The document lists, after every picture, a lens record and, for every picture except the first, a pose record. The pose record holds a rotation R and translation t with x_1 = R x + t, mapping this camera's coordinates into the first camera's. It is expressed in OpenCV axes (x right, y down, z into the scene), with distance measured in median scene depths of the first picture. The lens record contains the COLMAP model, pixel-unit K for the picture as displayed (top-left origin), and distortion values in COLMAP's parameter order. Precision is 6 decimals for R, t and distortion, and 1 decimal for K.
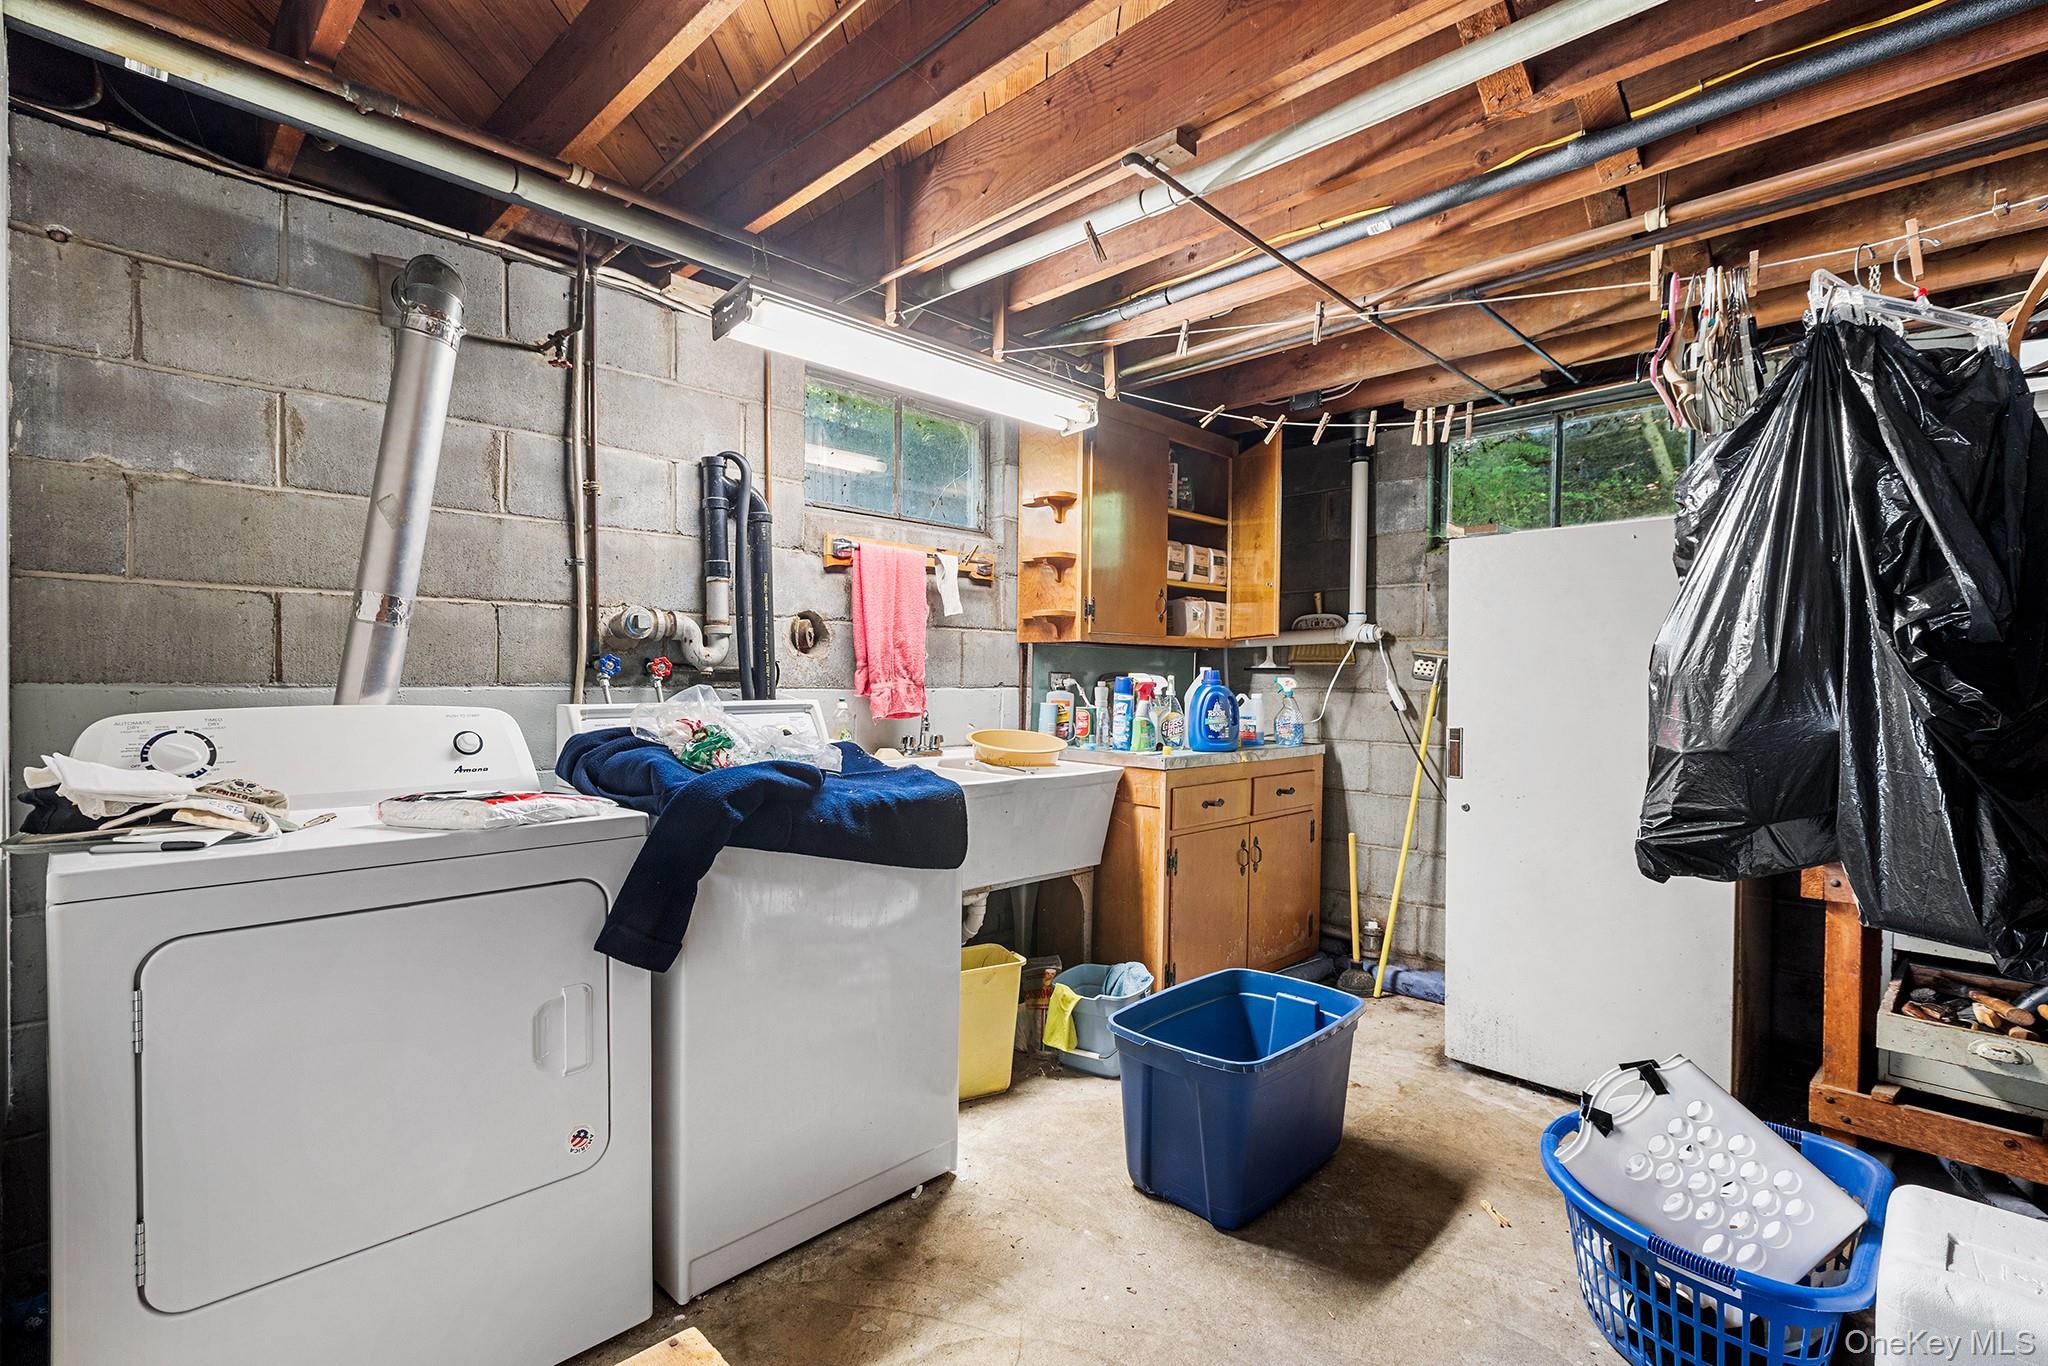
lens RADIAL K [[938.5, 0, 1024.0], [0, 938.5, 683.0], [0, 0, 1]] dist [-0.002734, -0.000160]
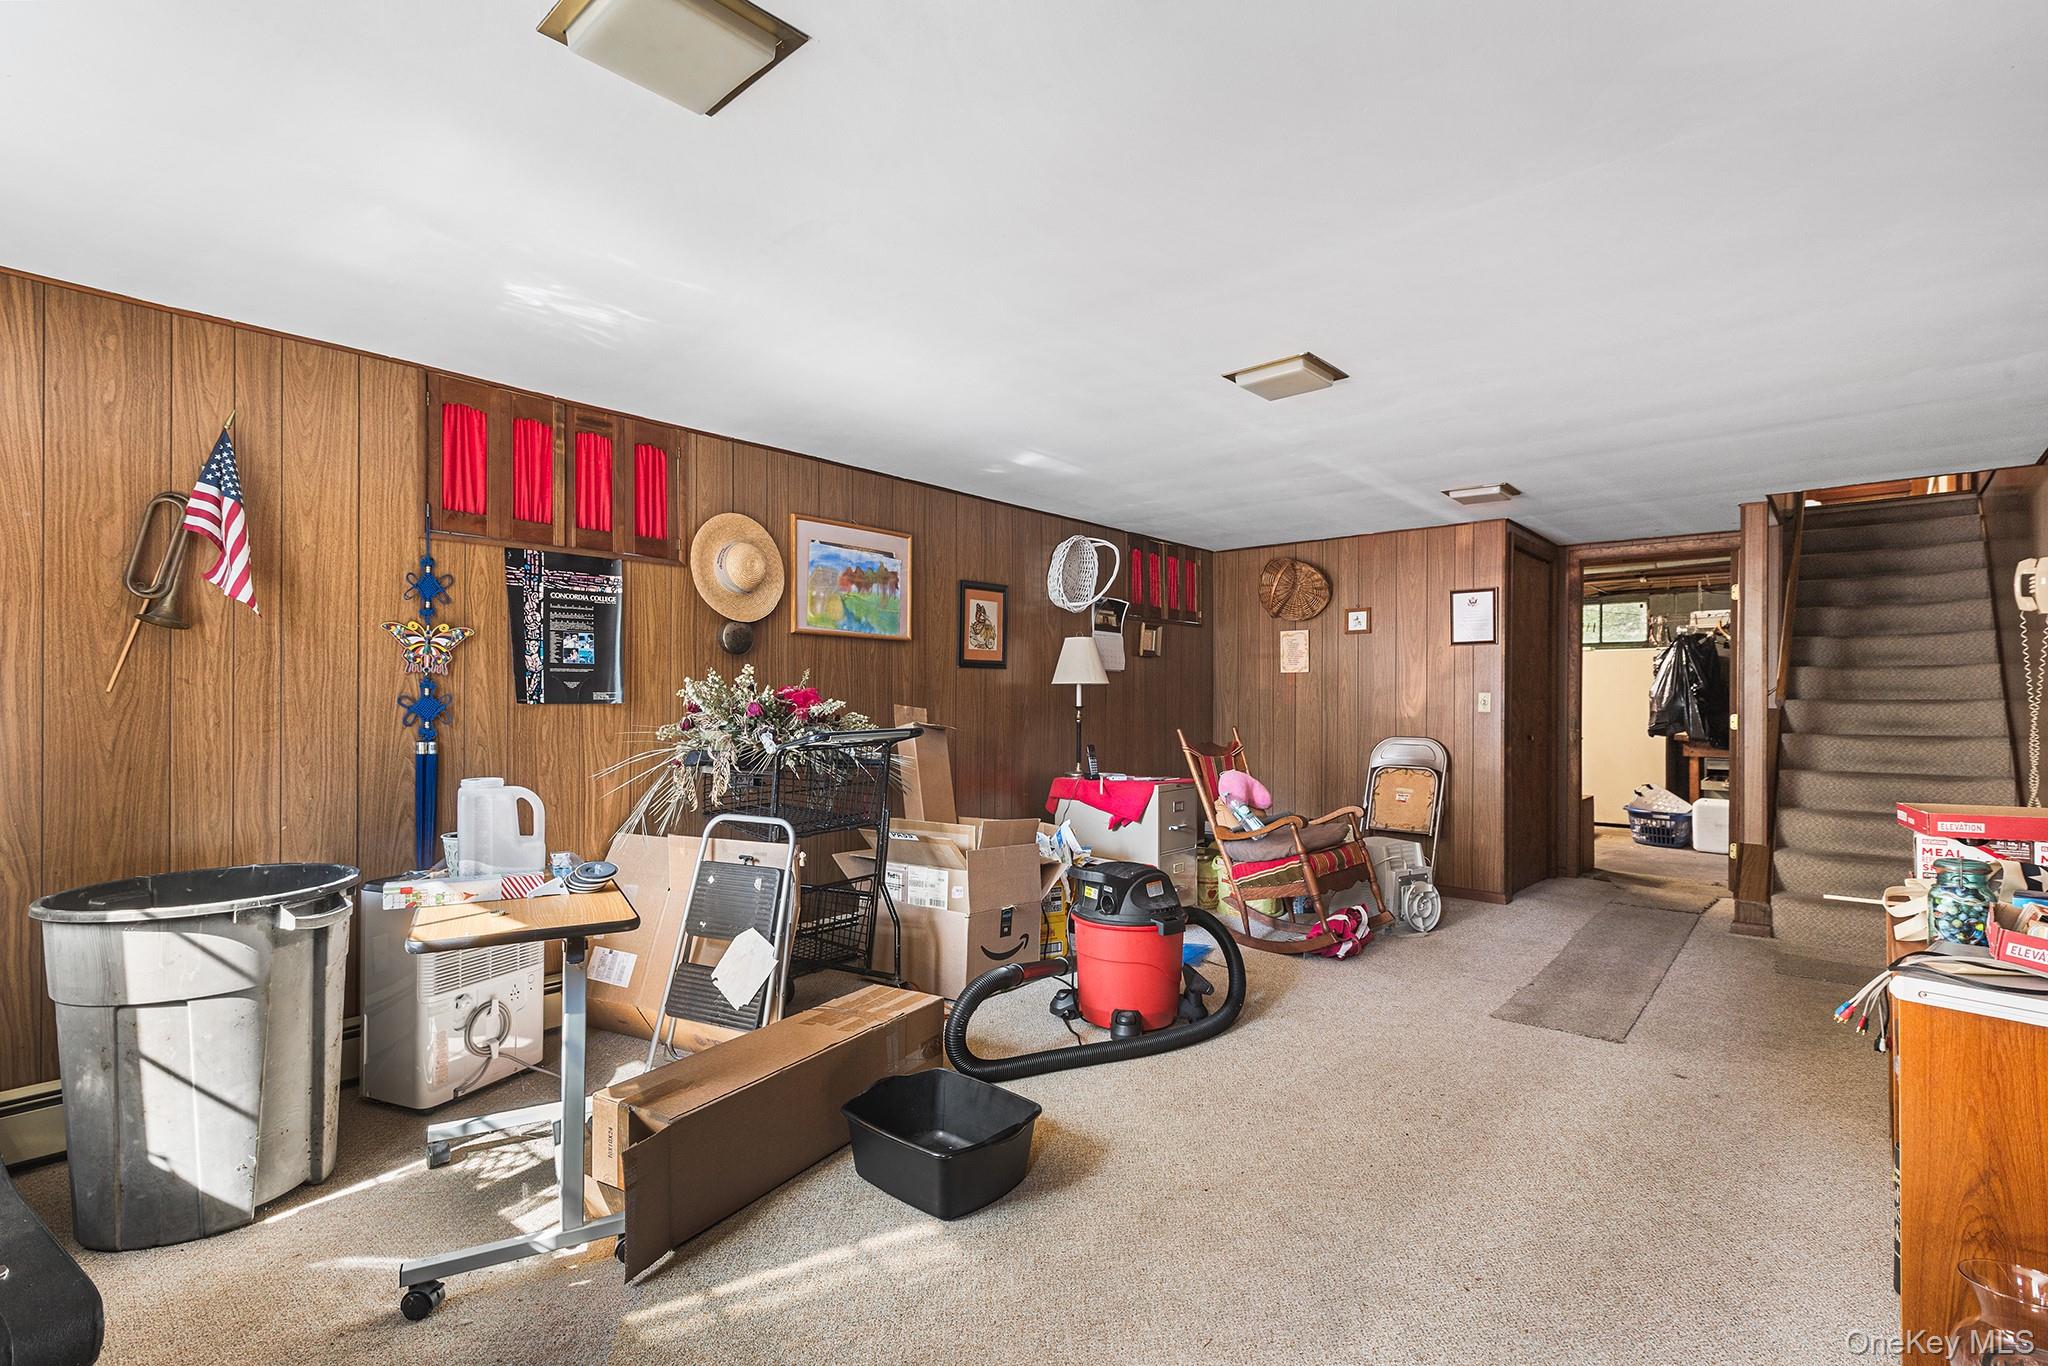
lens RADIAL K [[938.3, 0, 1024.7], [0, 938.3, 691.5], [0, 0, 1]] dist [-0.001388, 0.000028]
pose [[0.998584, -0.003381, 0.053094, -3.014904], [0.004312, 0.999839, -0.017432, 0.039338], [-0.053027, 0.017636, 0.998437, -3.936596]]
